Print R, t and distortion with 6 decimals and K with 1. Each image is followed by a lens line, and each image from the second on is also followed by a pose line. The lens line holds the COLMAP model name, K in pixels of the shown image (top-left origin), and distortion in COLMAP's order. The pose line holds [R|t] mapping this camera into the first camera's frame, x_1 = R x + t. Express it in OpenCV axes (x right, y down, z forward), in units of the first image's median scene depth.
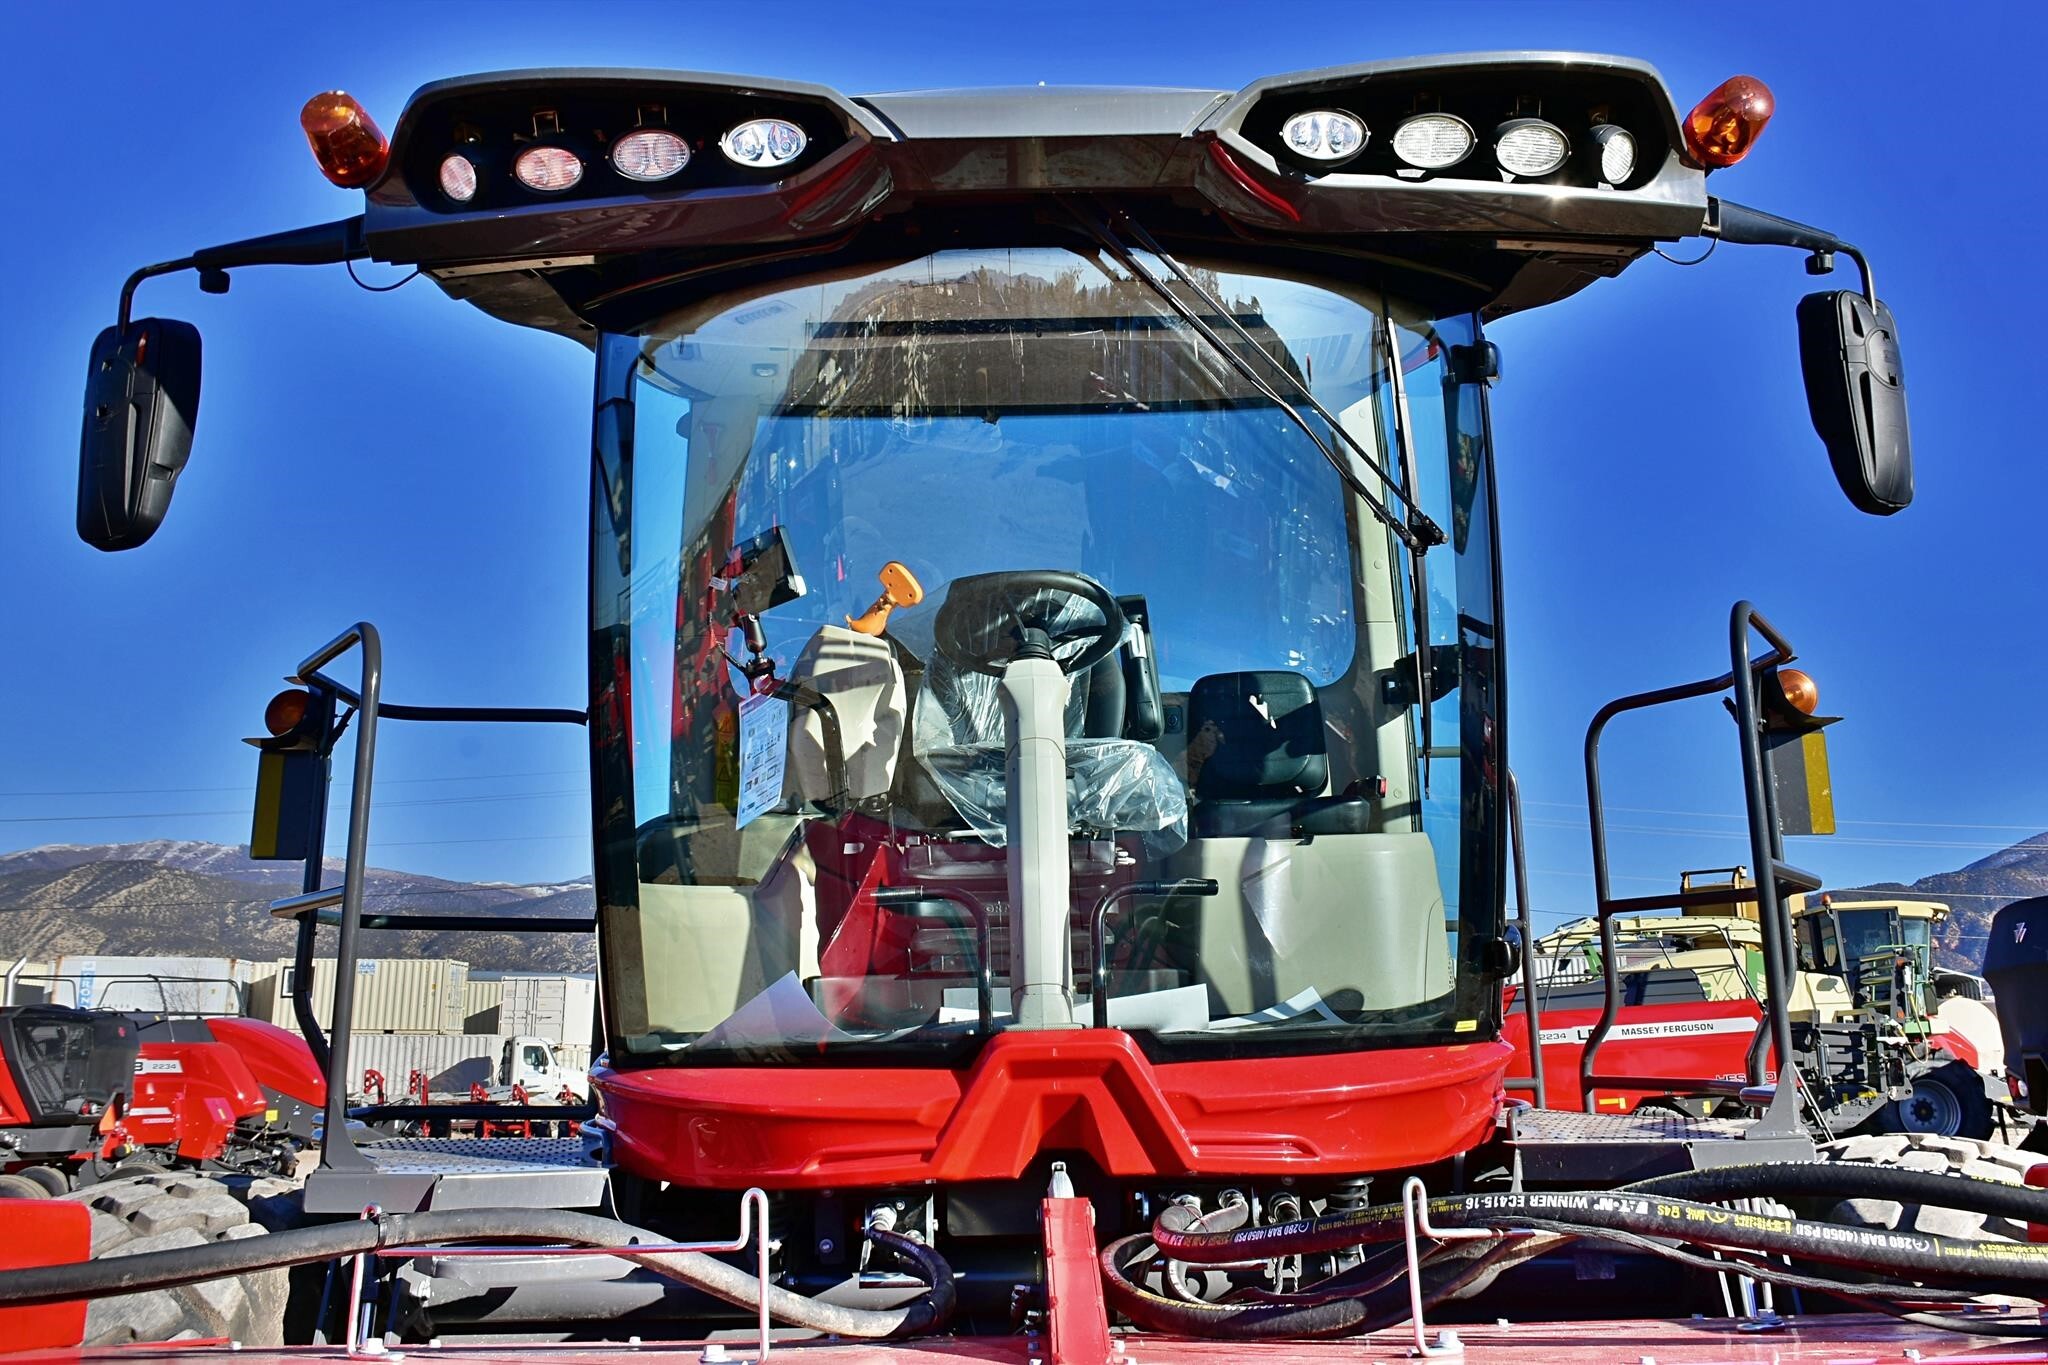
lens RADIAL K [[1933.0, 0, 1058.2], [0, 1933.0, 565.5], [0, 0, 1]] dist [-0.018449, -0.018922]
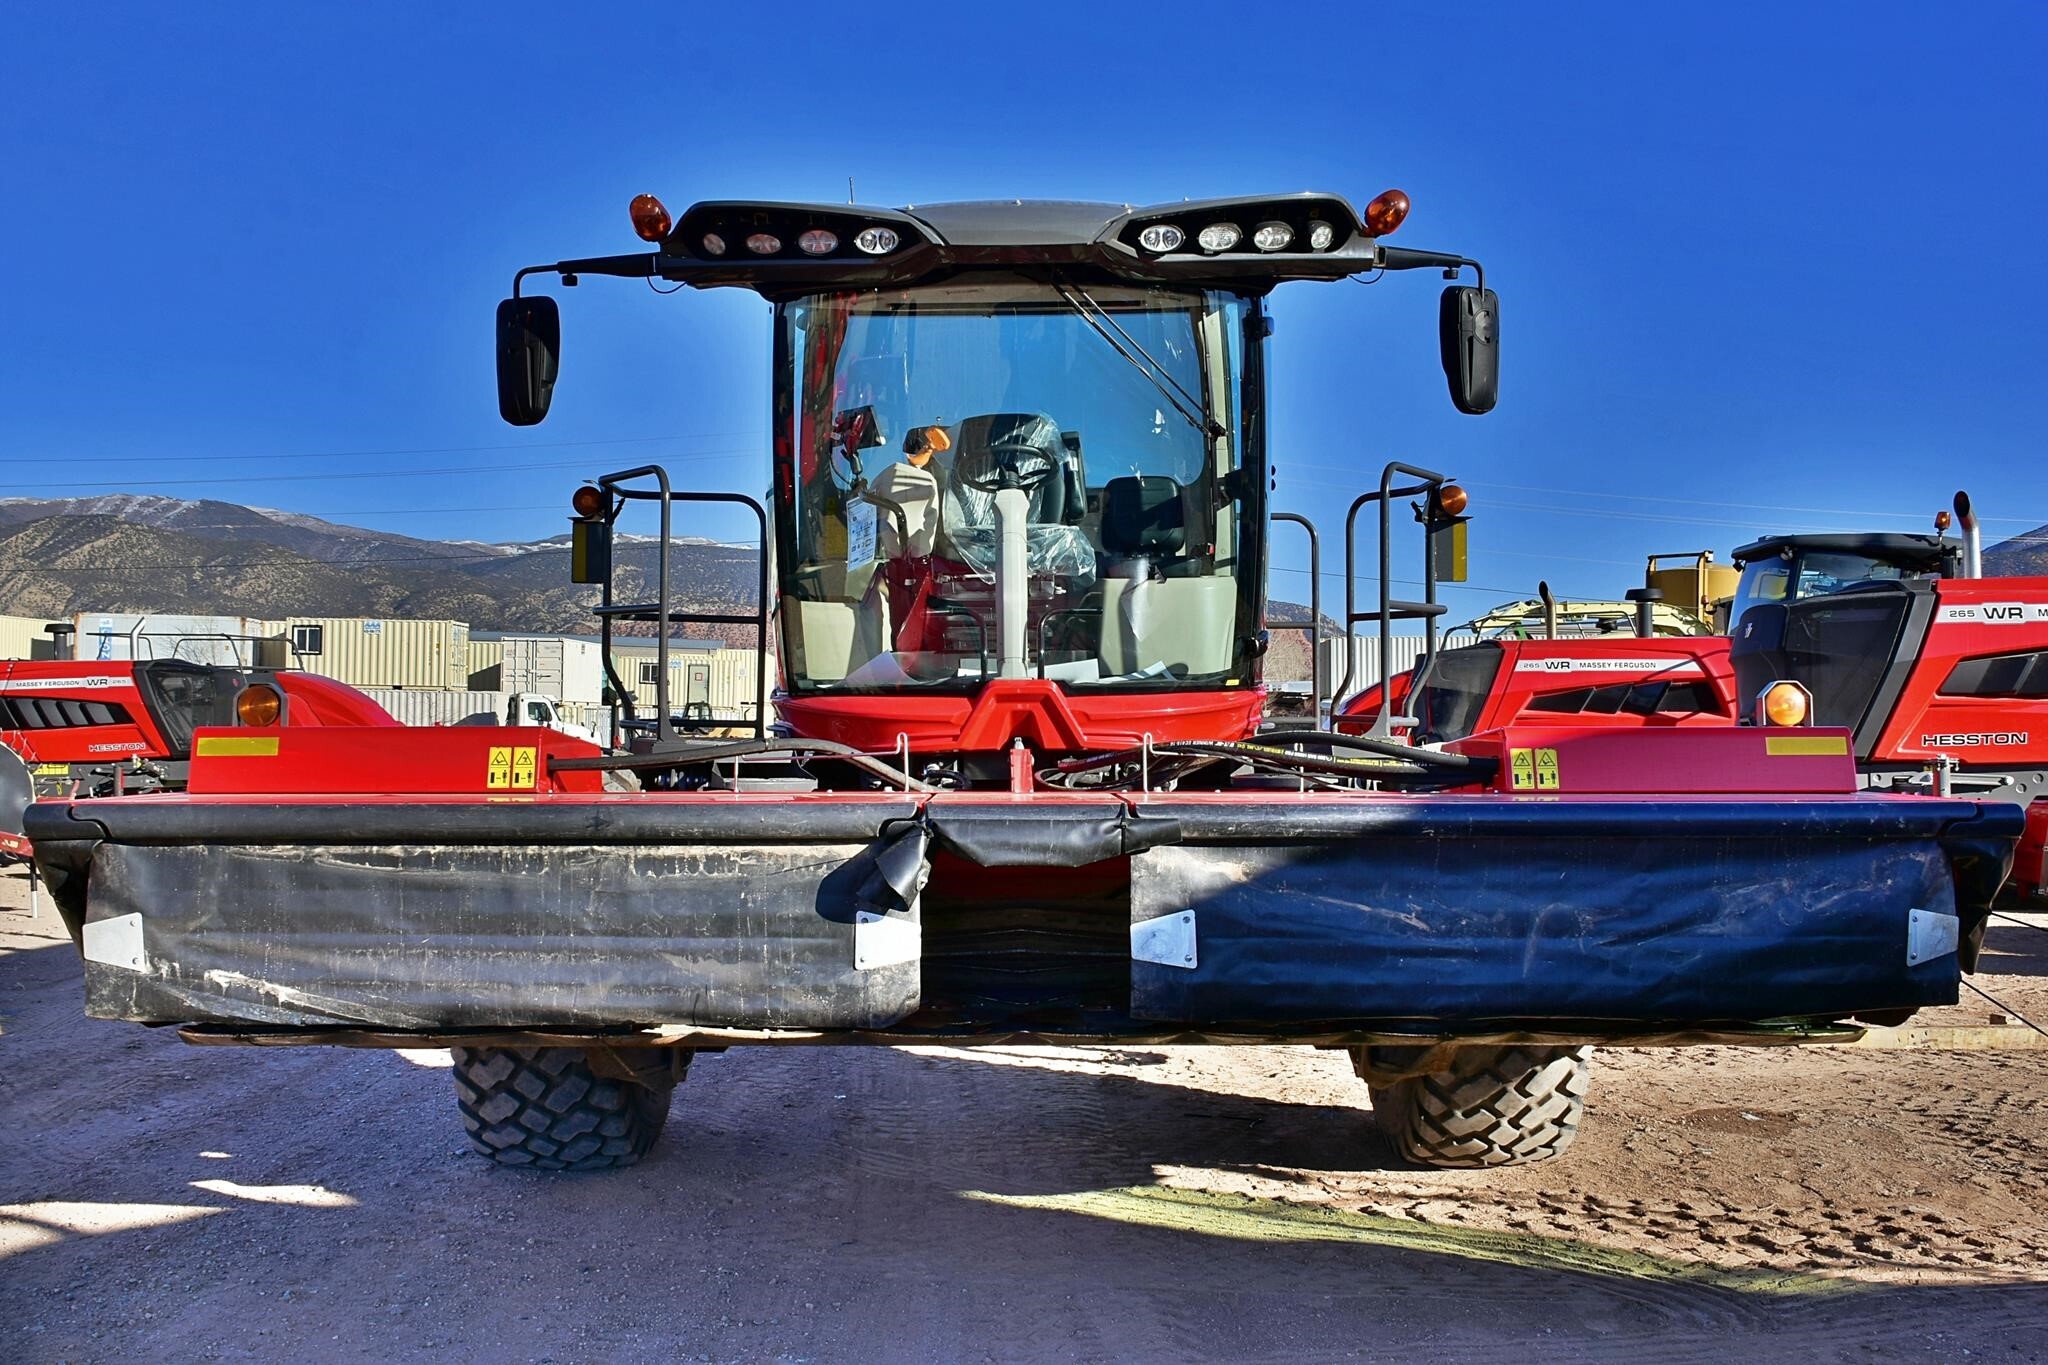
lens RADIAL K [[2259.3, 0, 890.0], [0, 2259.3, 672.2], [0, 0, 1]] dist [-0.016708, -0.006470]
pose [[0.997550, 0.016158, -0.068069, 0.021494], [-0.000638, 0.975024, 0.222097, -0.251961], [0.069957, -0.221509, 0.972646, -1.125862]]
